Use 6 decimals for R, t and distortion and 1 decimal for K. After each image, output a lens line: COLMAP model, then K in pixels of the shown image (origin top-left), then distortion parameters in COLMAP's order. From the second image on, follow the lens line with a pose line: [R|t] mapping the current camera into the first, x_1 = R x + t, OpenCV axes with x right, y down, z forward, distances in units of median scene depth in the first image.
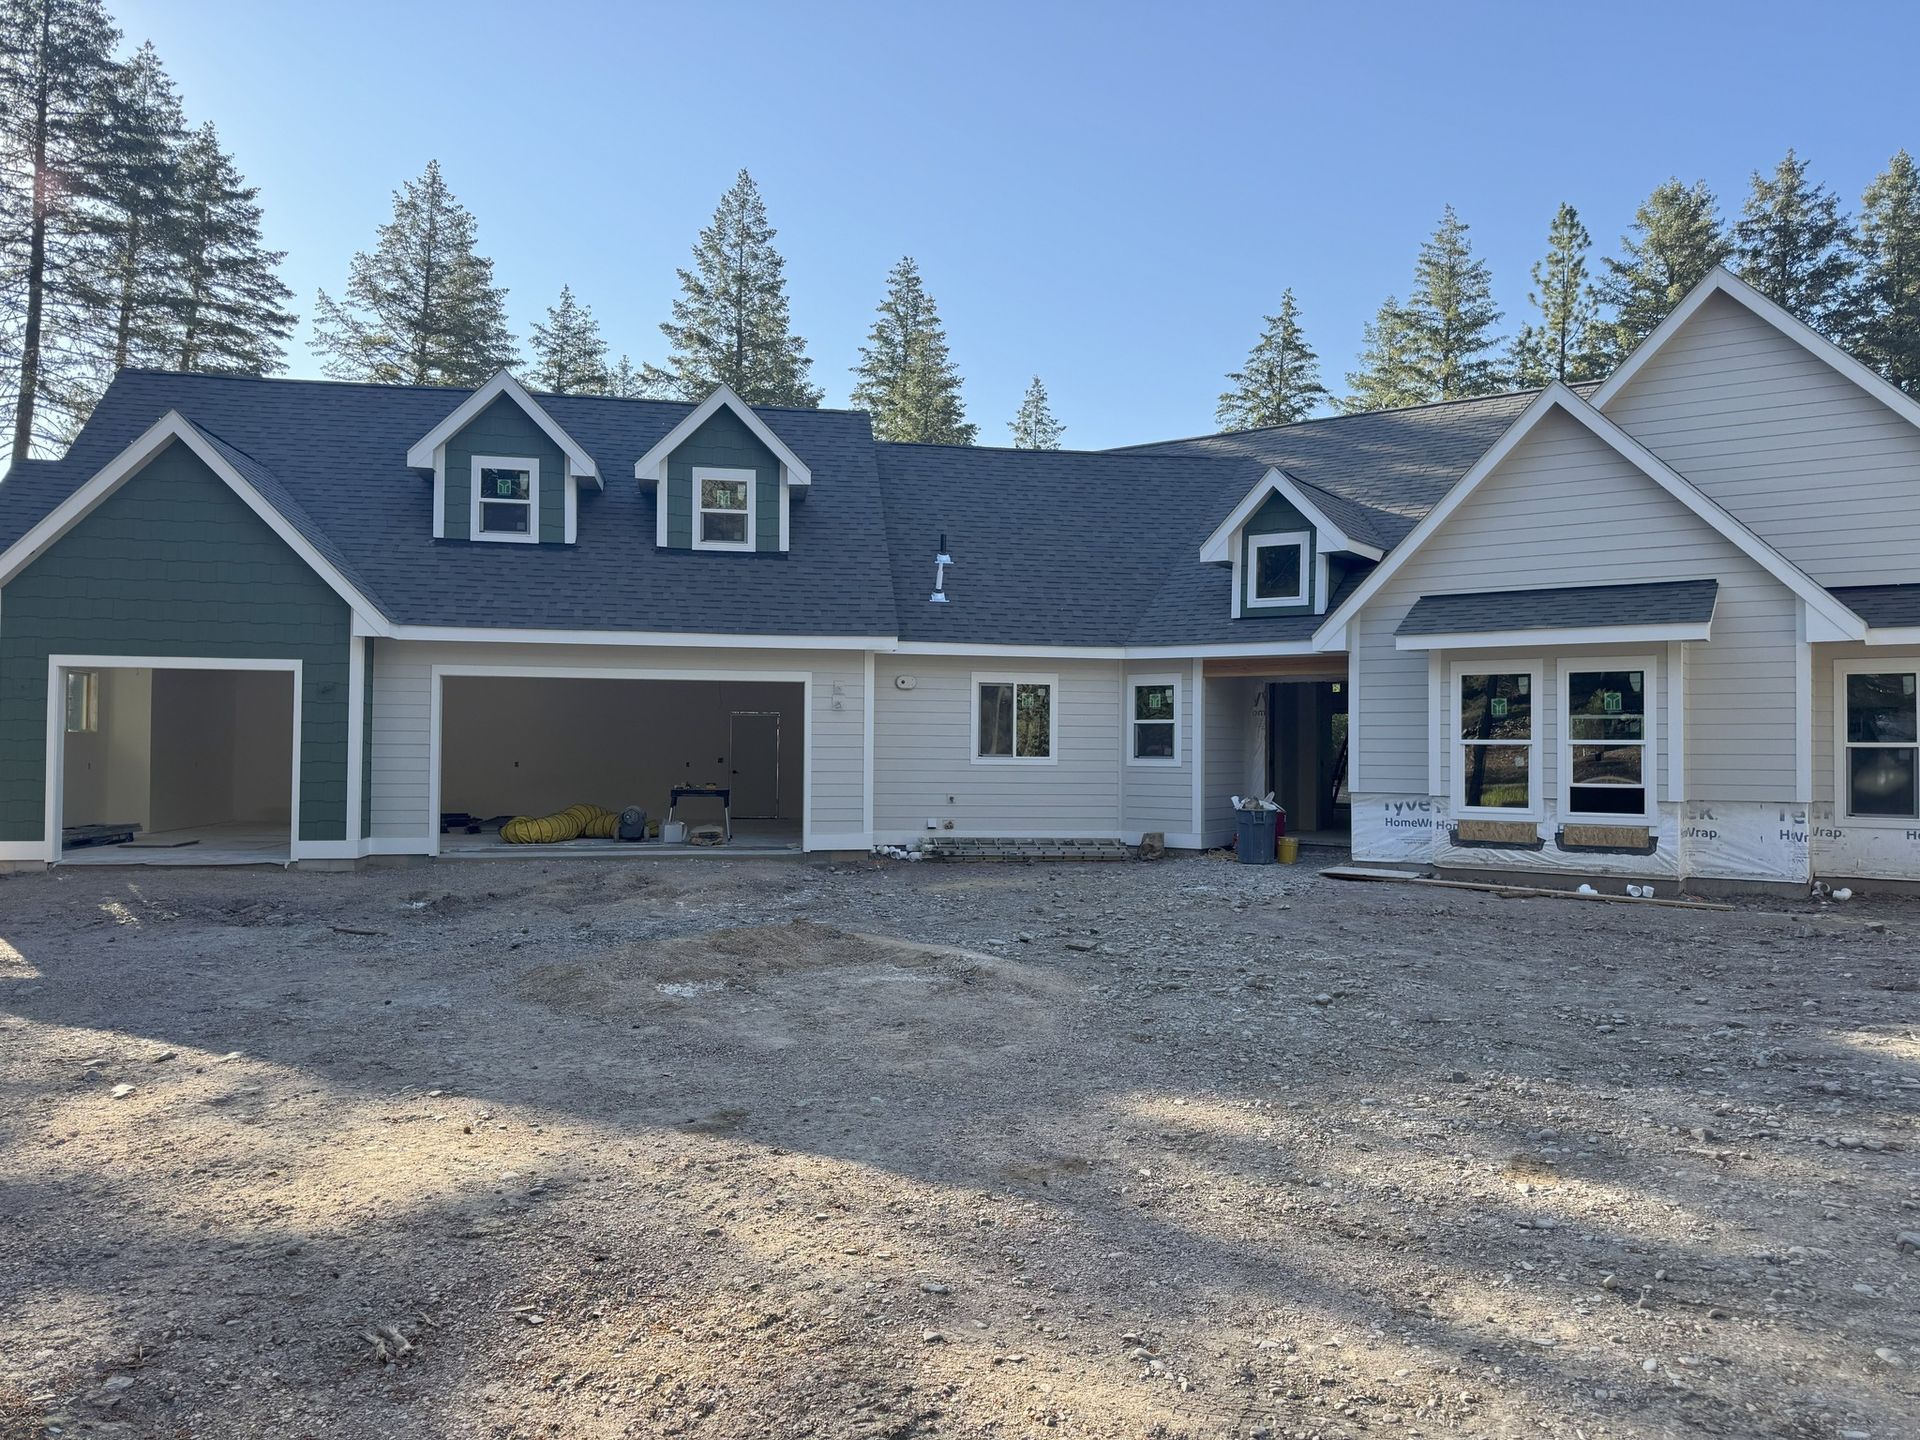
lens RADIAL K [[1303.3, 0, 961.2], [0, 1303.3, 716.3], [0, 0, 1]] dist [0.051658, -0.065806]
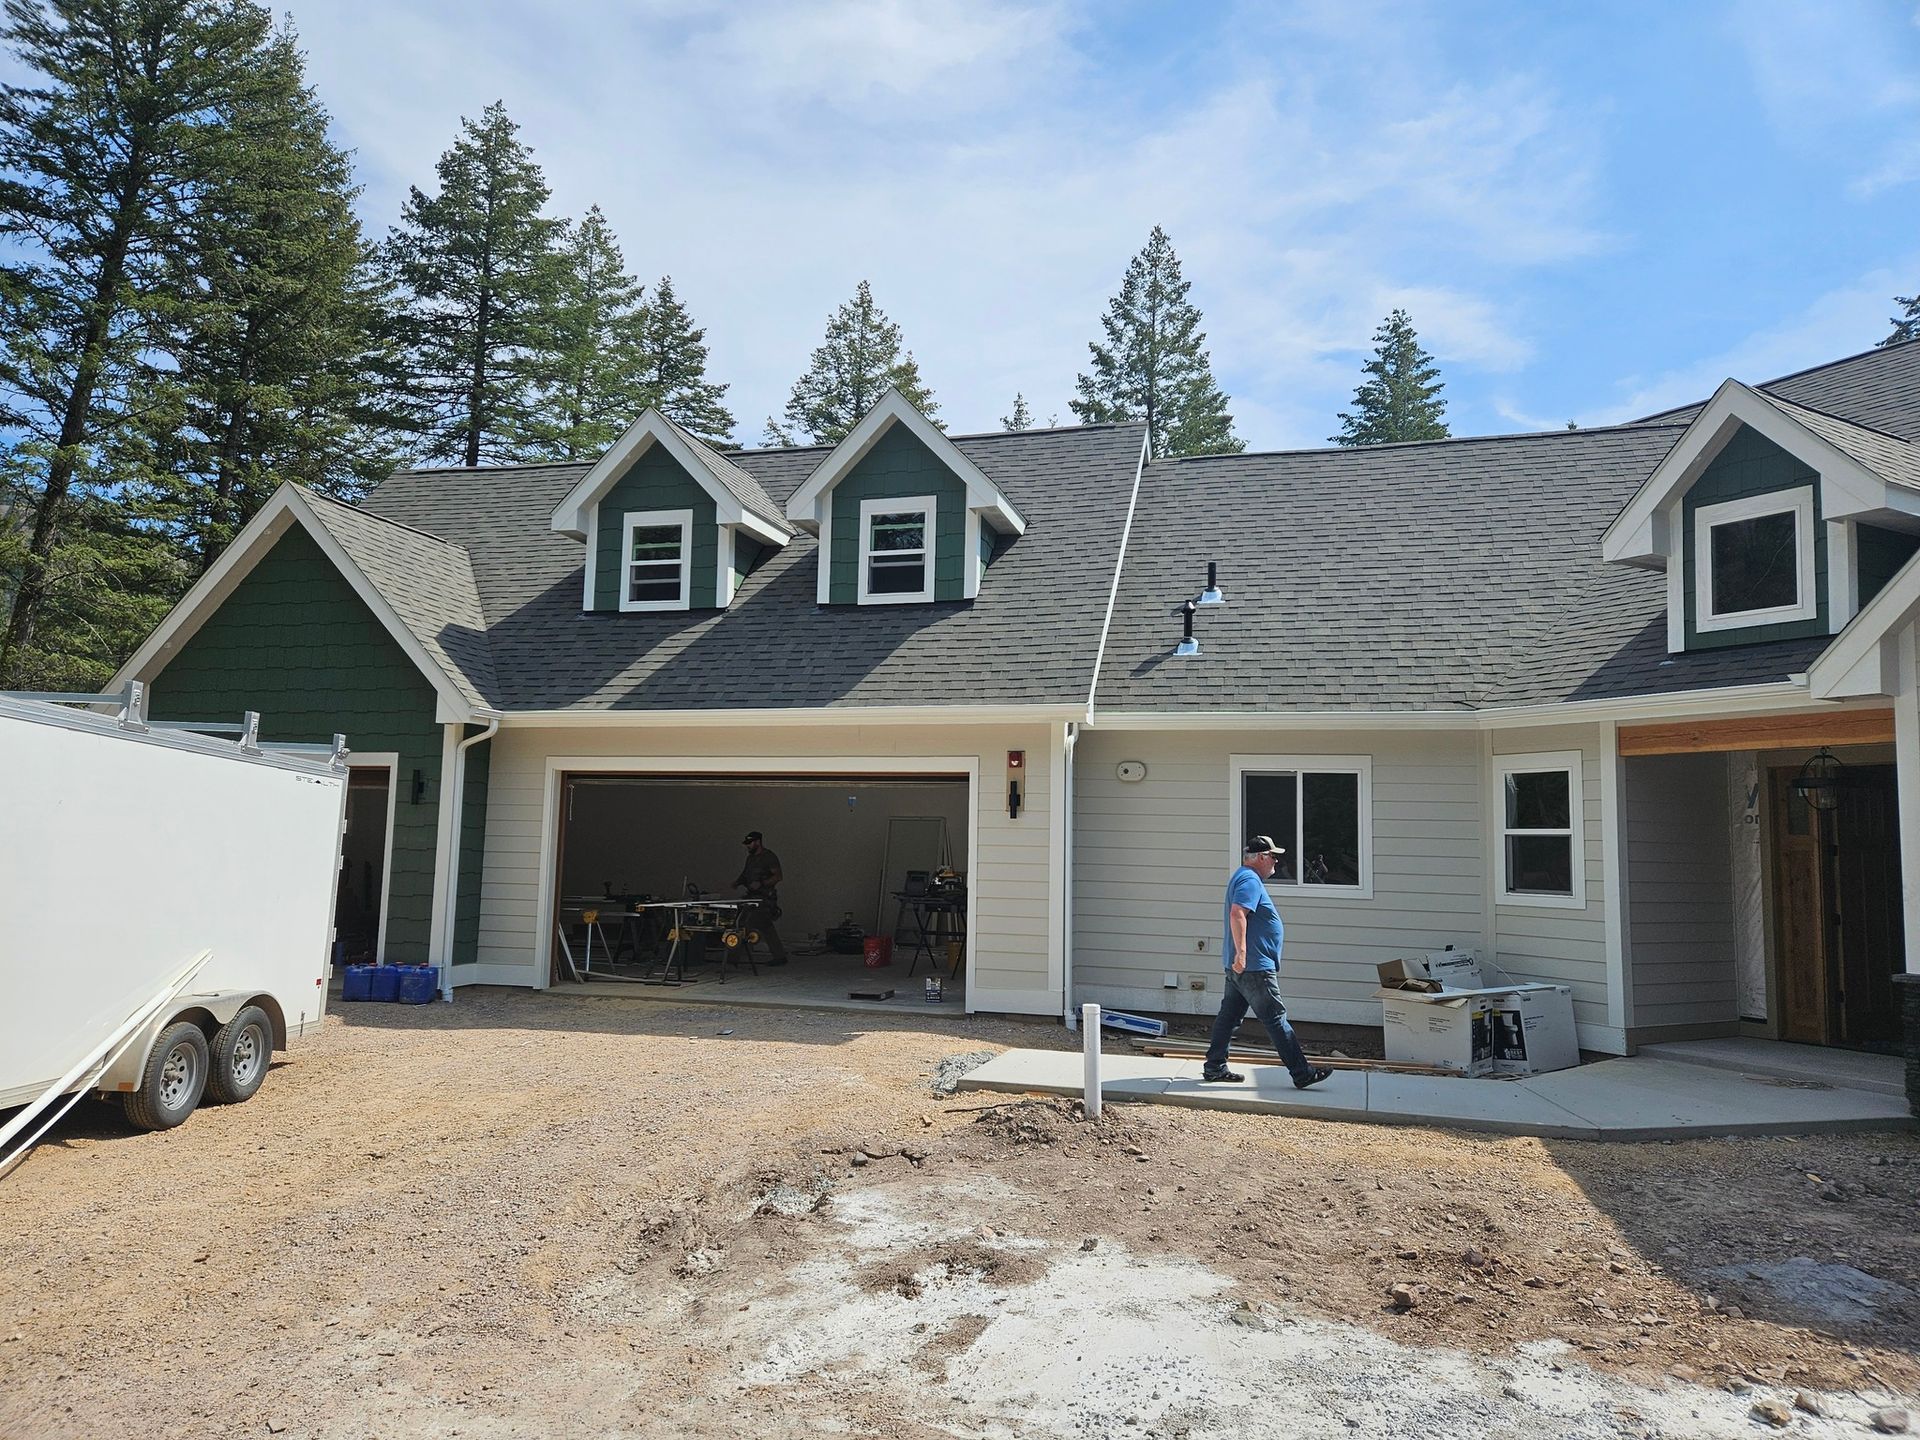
lens RADIAL K [[1254.1, 0, 960.0], [0, 1254.1, 720.0], [0, 0, 1]] dist [0.070389, -0.053790]
pose [[0.900887, -0.032282, -0.432851, 0.168794], [-0.004637, 0.996458, -0.083966, 0.003198], [0.434029, 0.077651, 0.897546, 0.360882]]
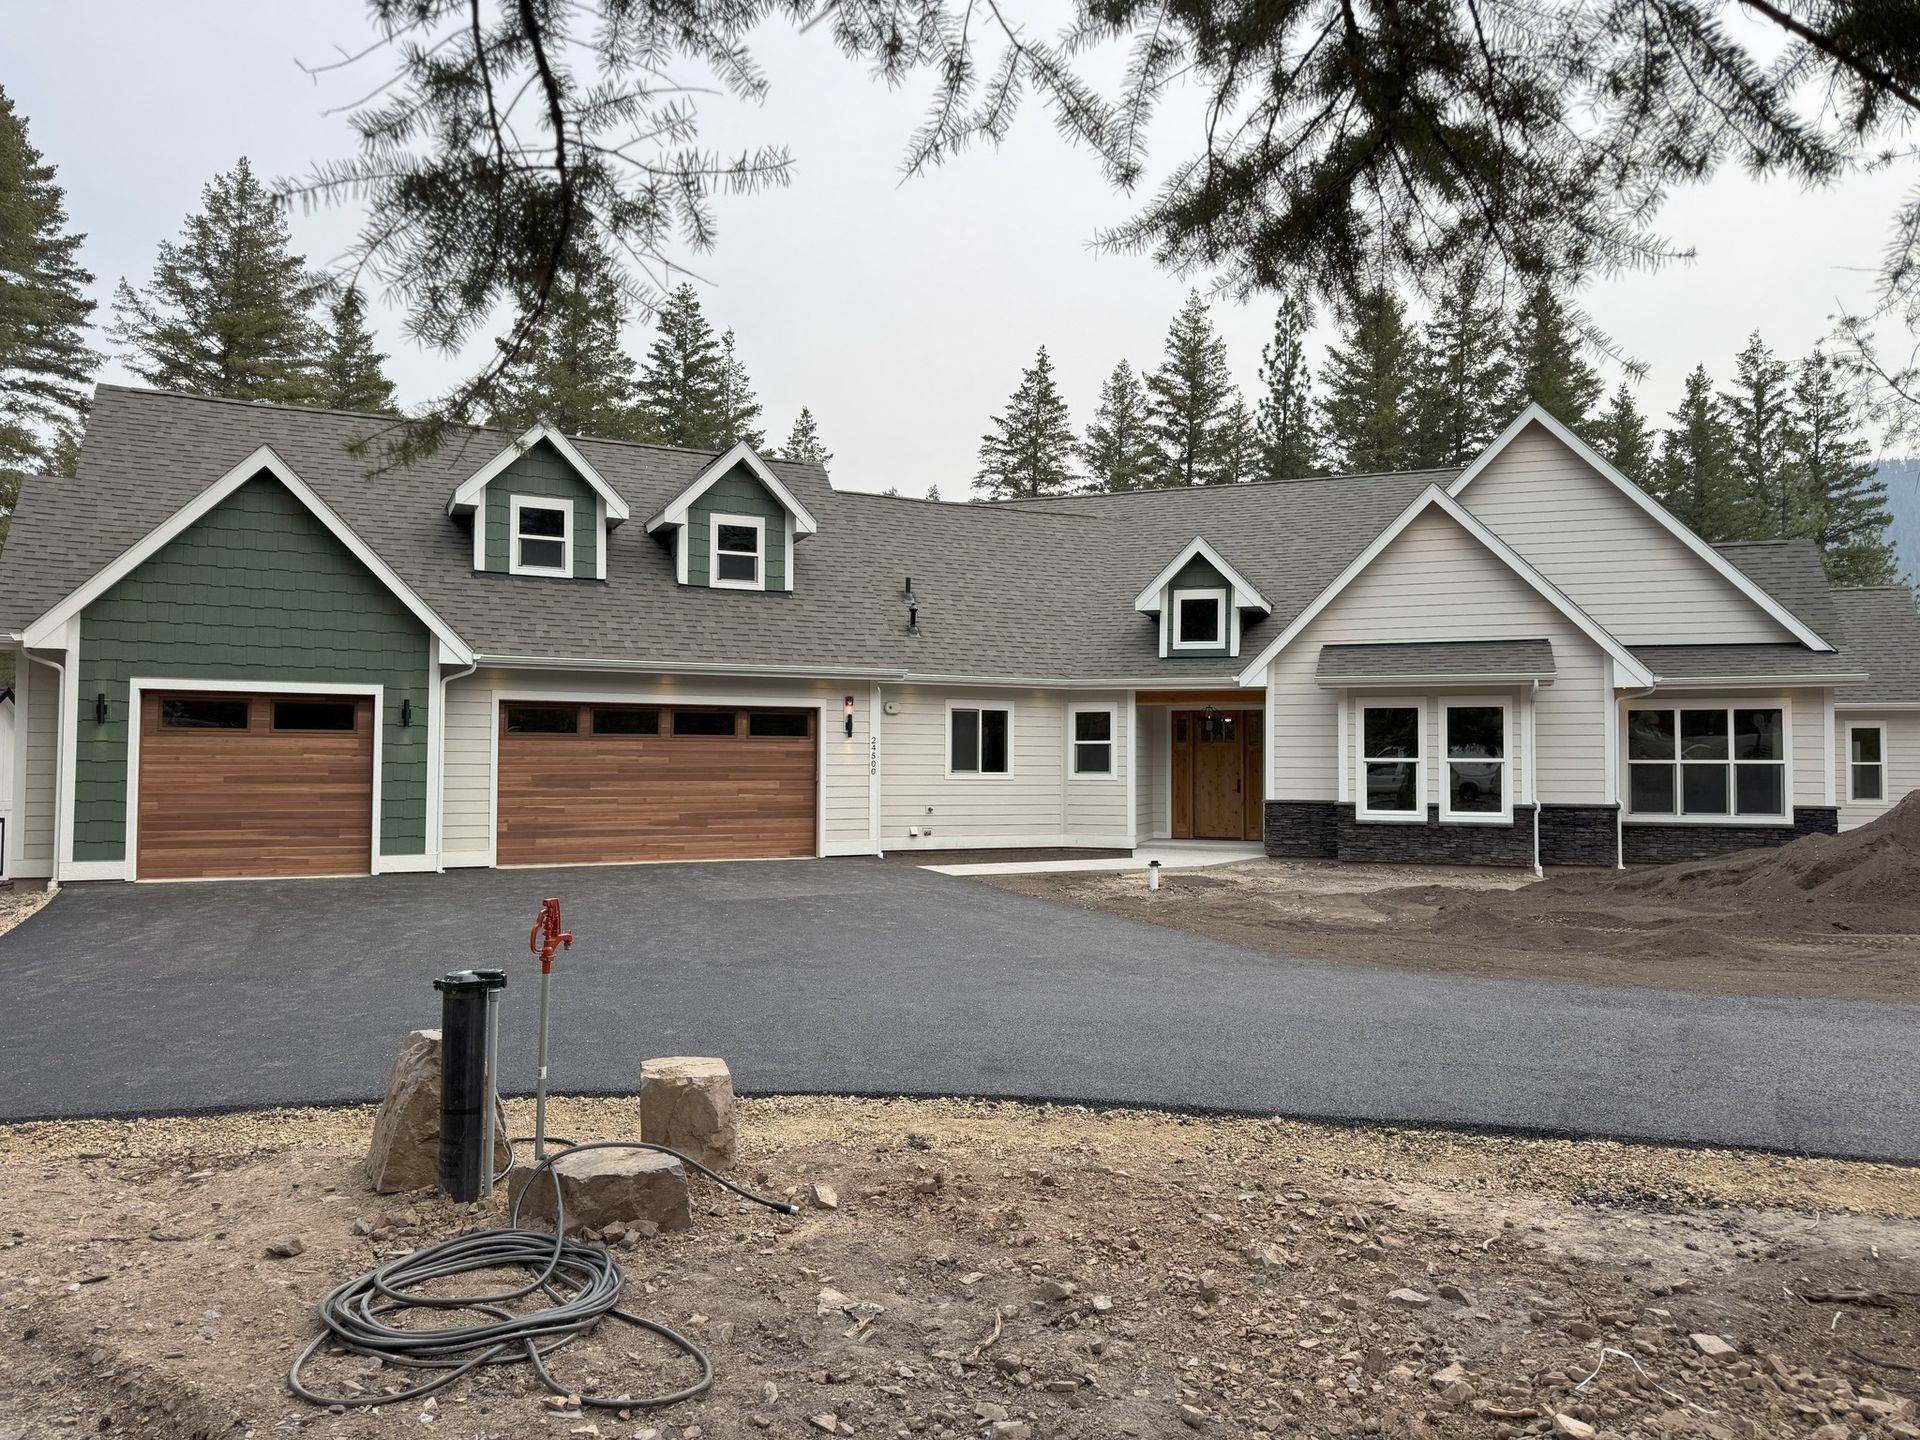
lens RADIAL K [[1303.3, 0, 961.2], [0, 1303.3, 716.3], [0, 0, 1]] dist [0.051658, -0.065806]
pose [[0.967391, 0.006149, 0.253213, -0.279357], [-0.003634, 0.999939, -0.010400, -0.007153], [-0.253262, 0.009141, 0.967355, -0.126133]]
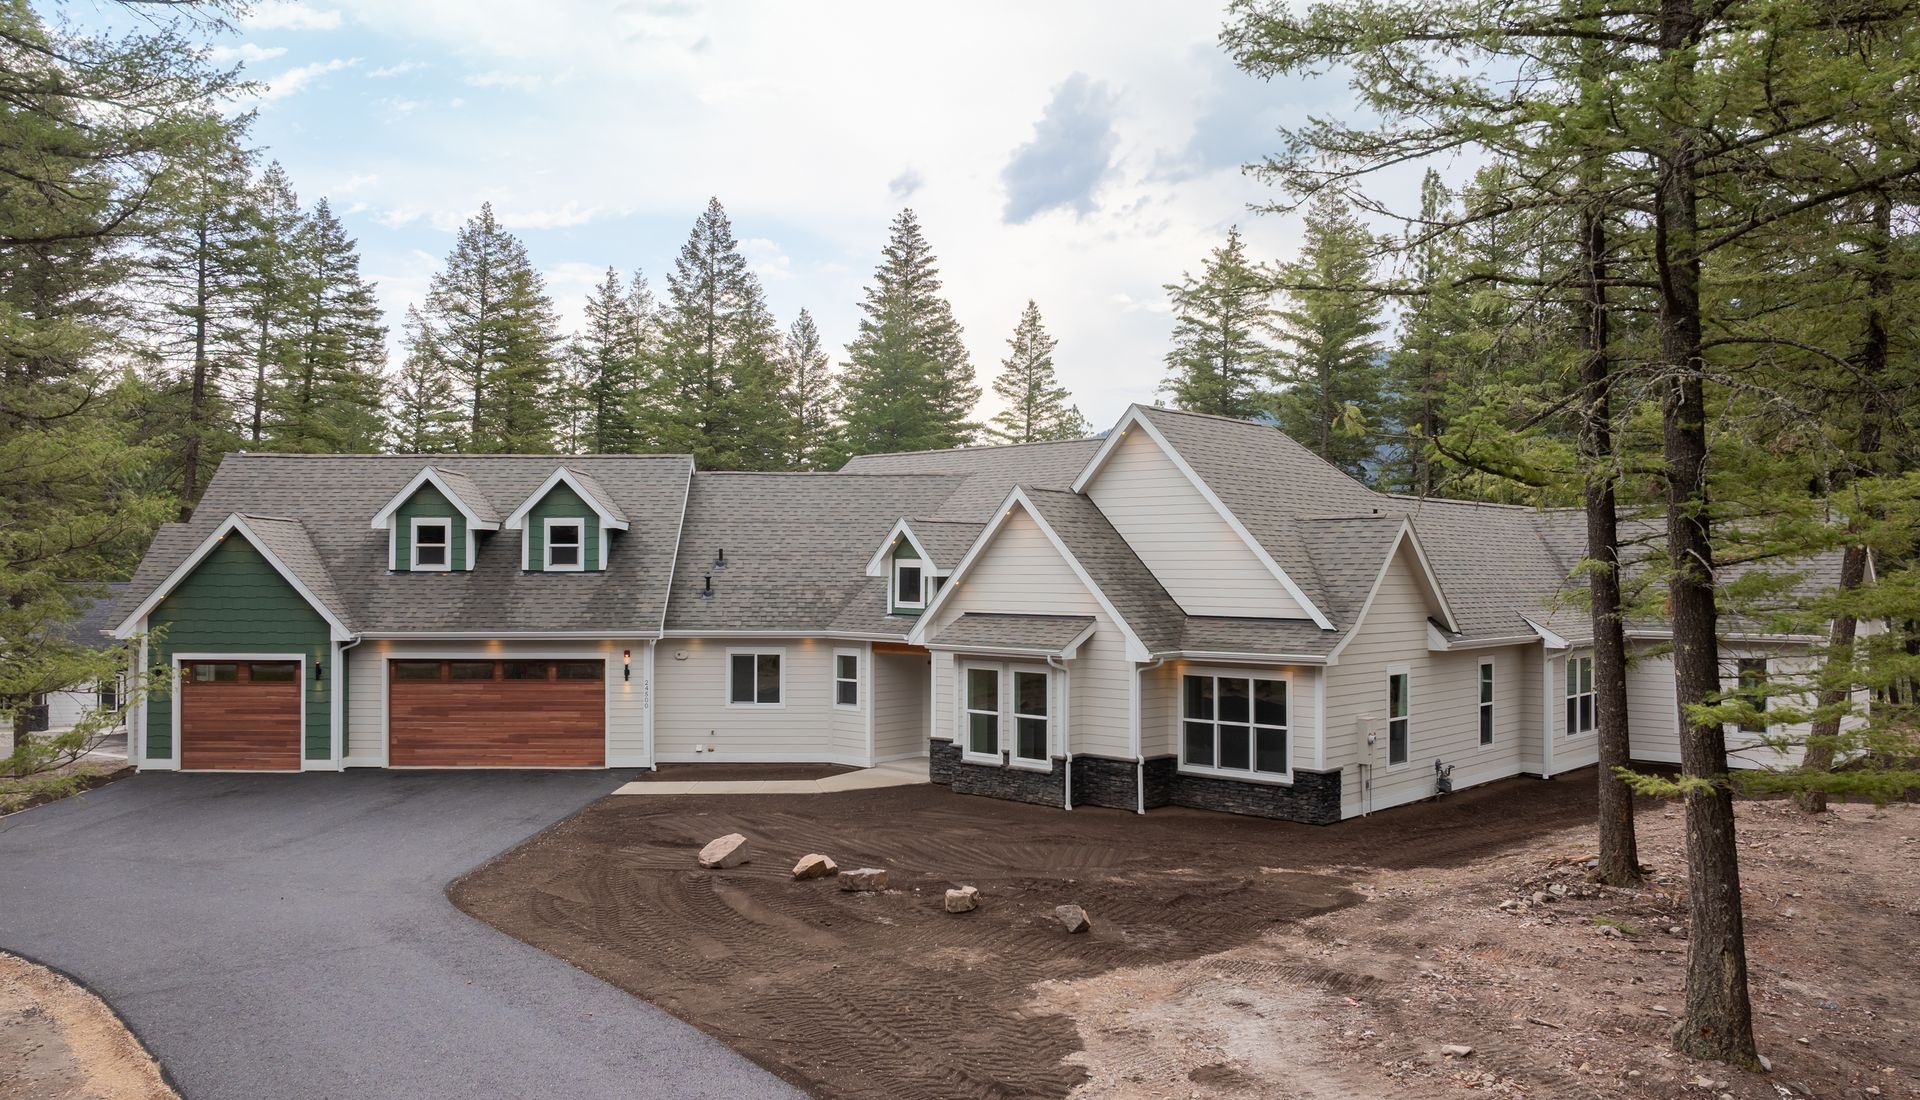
lens RADIAL K [[1343.6, 0, 960.0], [0, 1343.6, 550.0], [0, 0, 1]] dist [-0.032544, -0.003323]
pose [[0.990216, -0.009103, -0.139244, 0.509212], [0.009675, 0.999947, 0.003429, -0.153686], [0.139206, -0.004743, 0.990252, -0.518582]]
